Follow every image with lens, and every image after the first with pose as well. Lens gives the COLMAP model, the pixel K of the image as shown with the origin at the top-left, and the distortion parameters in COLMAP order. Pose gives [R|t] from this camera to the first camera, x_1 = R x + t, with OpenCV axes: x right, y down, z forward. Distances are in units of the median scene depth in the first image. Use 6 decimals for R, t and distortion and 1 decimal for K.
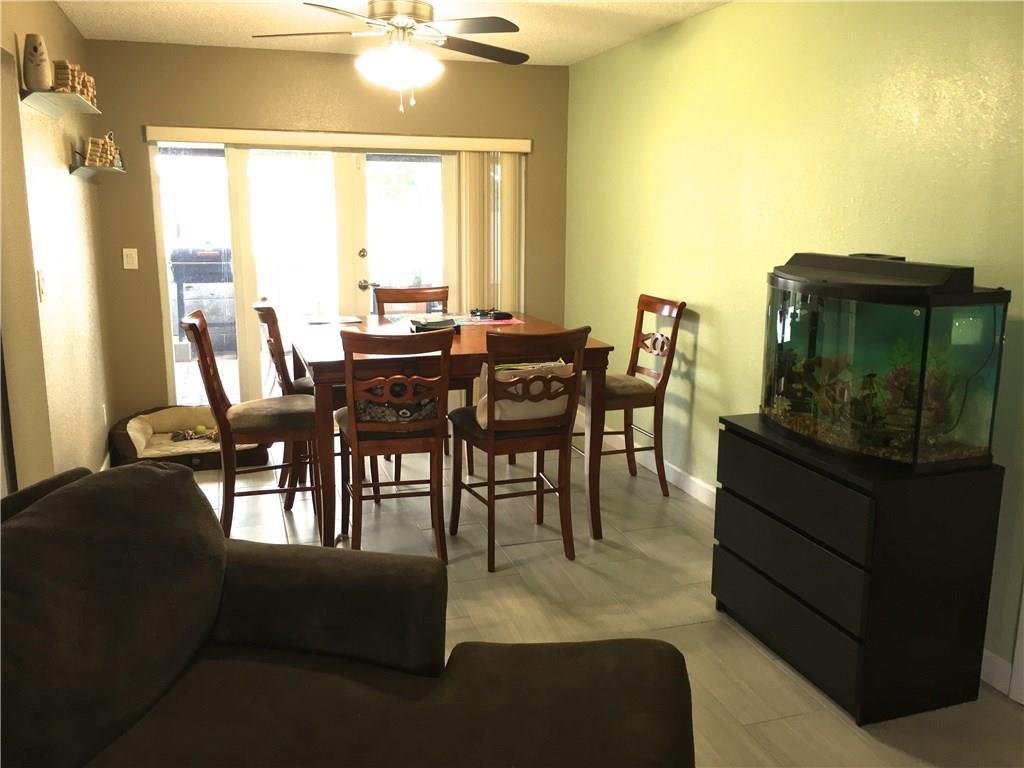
lens RADIAL K [[868.7, 0, 511.9], [0, 868.7, 381.3], [0, 0, 1]] dist [-0.010692, -0.003859]
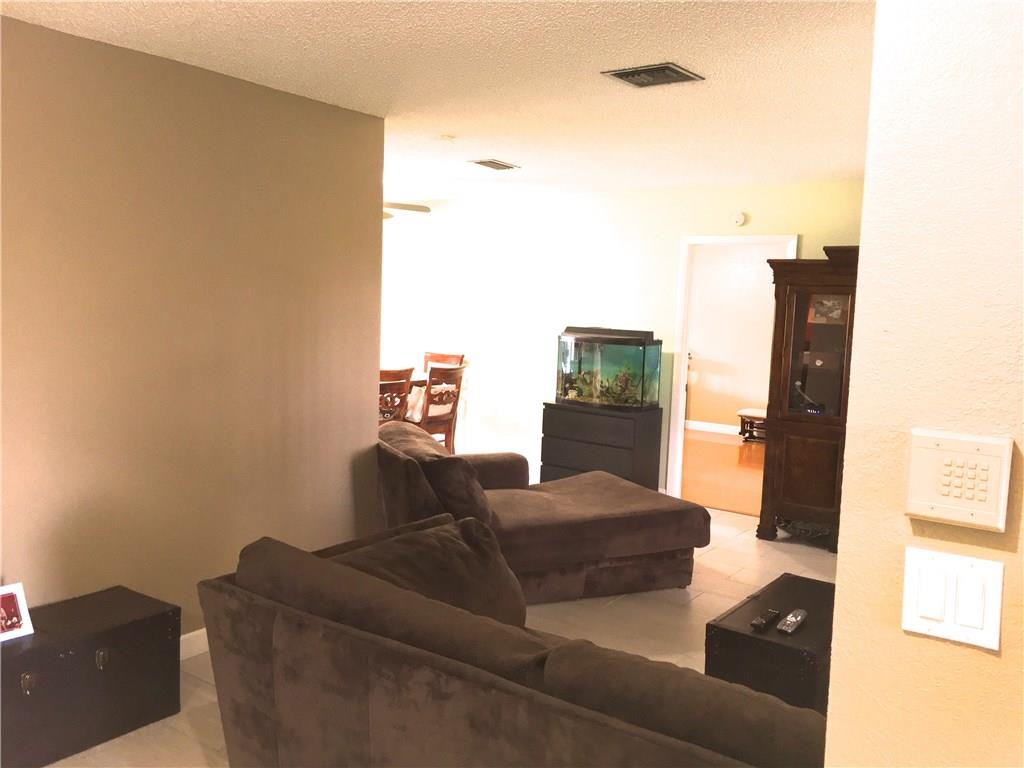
lens RADIAL K [[868.4, 0, 505.2], [0, 868.4, 380.3], [0, 0, 1]] dist [0.088417, -0.120117]
pose [[0.807864, -0.035906, 0.588275, -1.052299], [0.088602, 0.994198, -0.060993, 0.104454], [-0.582671, 0.101396, 0.806358, -0.652587]]
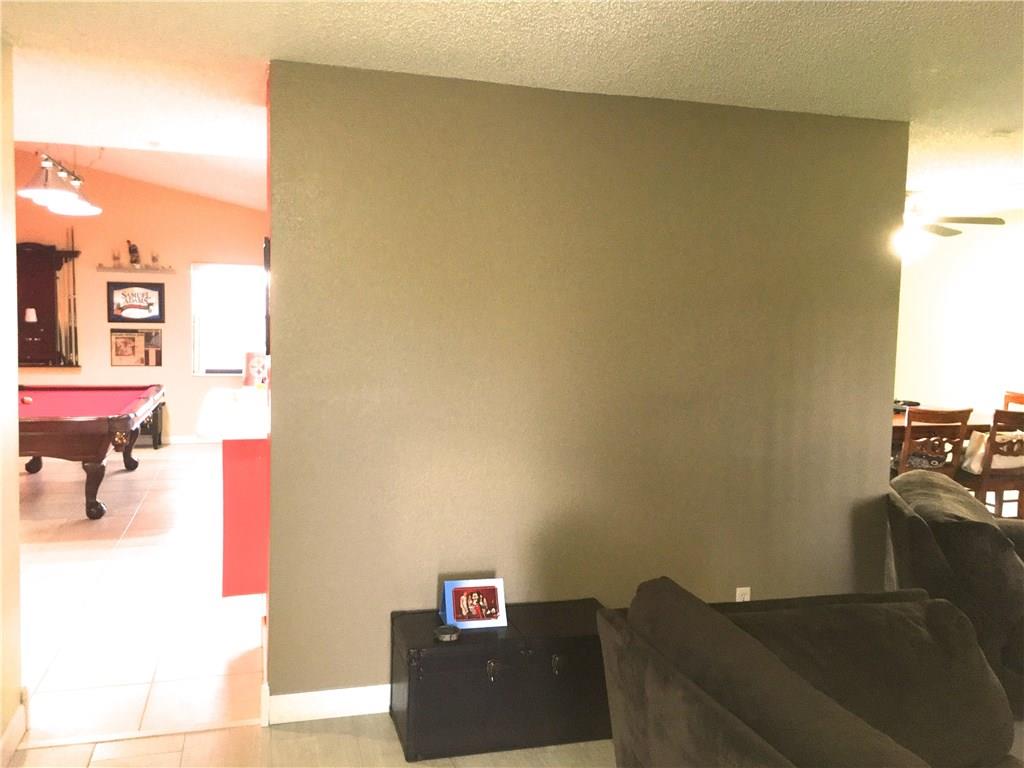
lens RADIAL K [[868.4, 0, 505.2], [0, 868.4, 380.3], [0, 0, 1]] dist [0.088417, -0.120117]
pose [[0.999356, 0.018964, -0.030450, -0.903862], [-0.022404, 0.992889, -0.116915, 0.100343], [0.028017, 0.117522, 0.992675, -0.652447]]
